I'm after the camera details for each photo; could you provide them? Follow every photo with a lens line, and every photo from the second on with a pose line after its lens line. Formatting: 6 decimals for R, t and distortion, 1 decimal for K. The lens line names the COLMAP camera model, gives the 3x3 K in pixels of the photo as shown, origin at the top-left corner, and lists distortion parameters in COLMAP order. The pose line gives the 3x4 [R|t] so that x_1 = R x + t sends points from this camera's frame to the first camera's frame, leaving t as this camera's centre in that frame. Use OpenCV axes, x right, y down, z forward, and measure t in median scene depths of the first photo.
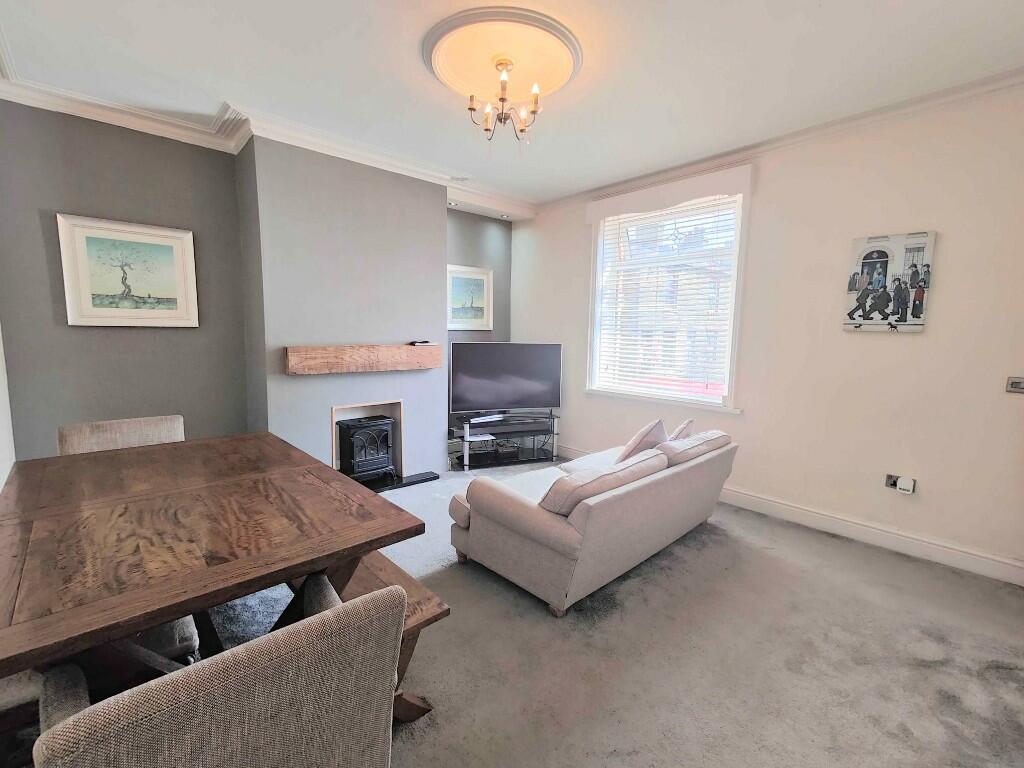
lens RADIAL K [[448.9, 0, 514.1], [0, 448.9, 380.0], [0, 0, 1]] dist [0.000091, 0.001058]
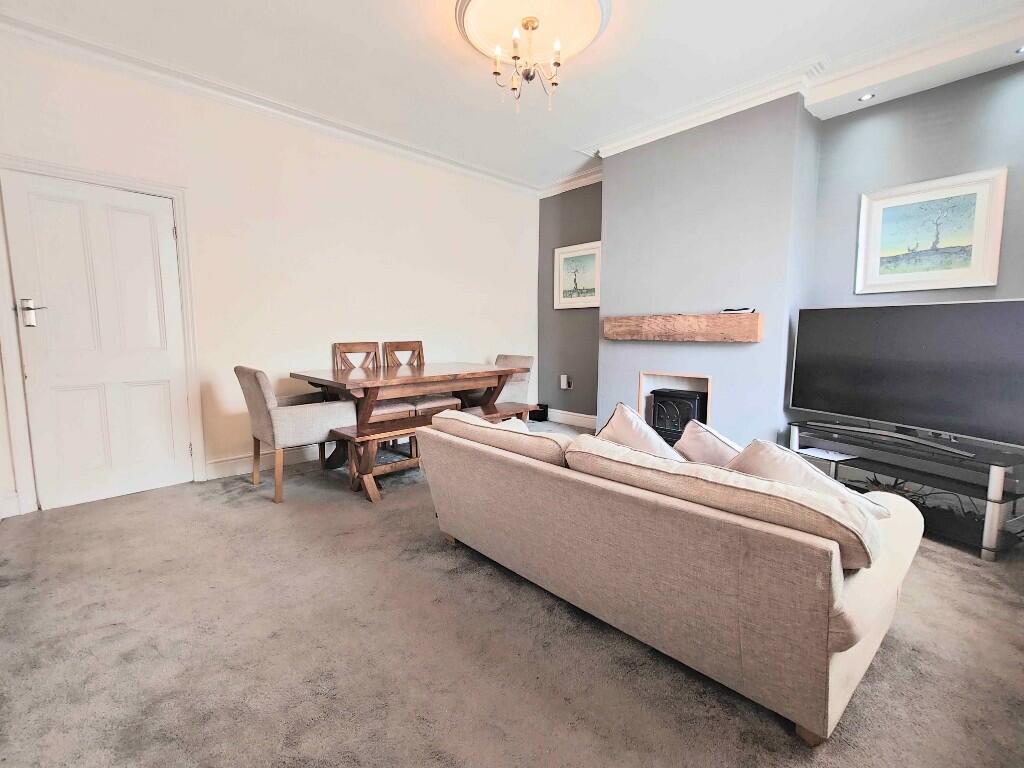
lens RADIAL K [[448.9, 0, 513.3], [0, 448.9, 382.0], [0, 0, 1]] dist [0.000091, 0.001058]
pose [[0.024699, 0.098495, -0.994831, 0.831661], [-0.104834, 0.989903, 0.095404, 0.015684], [0.994183, 0.101936, 0.034775, 0.774747]]
